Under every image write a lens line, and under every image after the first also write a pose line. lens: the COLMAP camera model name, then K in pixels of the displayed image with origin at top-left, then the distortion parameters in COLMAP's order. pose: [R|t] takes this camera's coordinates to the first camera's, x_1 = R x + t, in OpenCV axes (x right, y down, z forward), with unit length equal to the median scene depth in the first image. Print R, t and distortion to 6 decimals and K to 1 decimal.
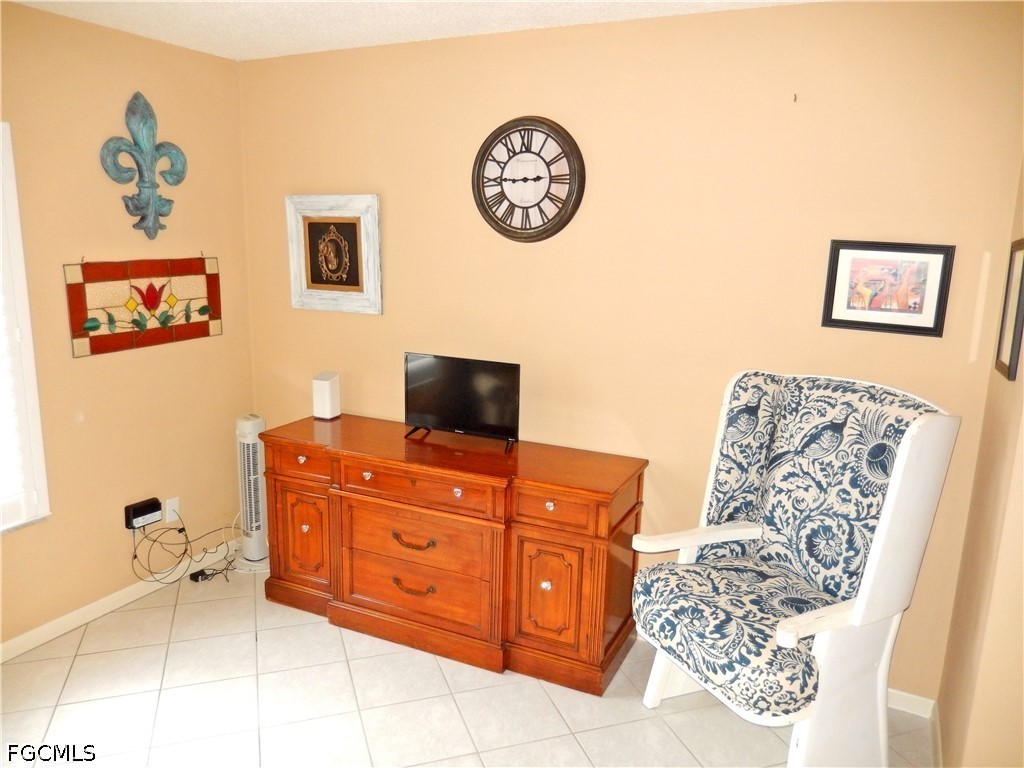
lens RADIAL K [[770.4, 0, 513.3], [0, 770.4, 375.7], [0, 0, 1]] dist [-0.000725, -0.005236]
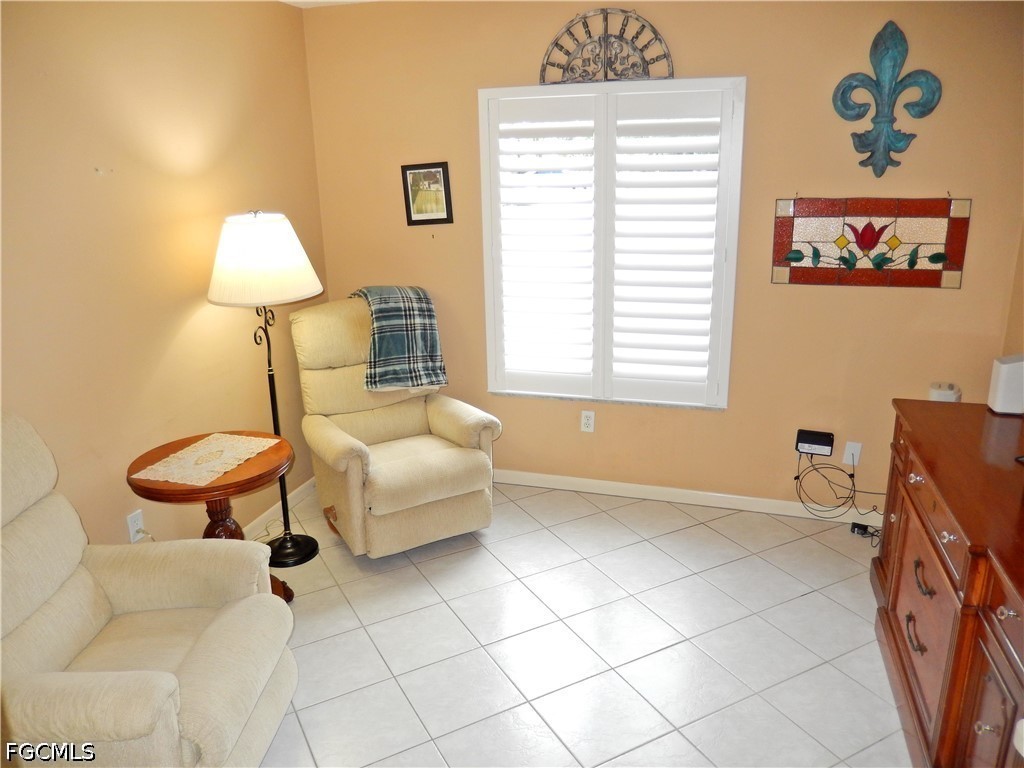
lens RADIAL K [[770.4, 0, 513.3], [0, 770.4, 375.7], [0, 0, 1]] dist [-0.000725, -0.005236]
pose [[0.167988, 0.249992, -0.953564, 0.442154], [-0.176997, 0.959239, 0.220299, -0.069193], [0.969769, 0.131770, 0.205389, 0.387502]]
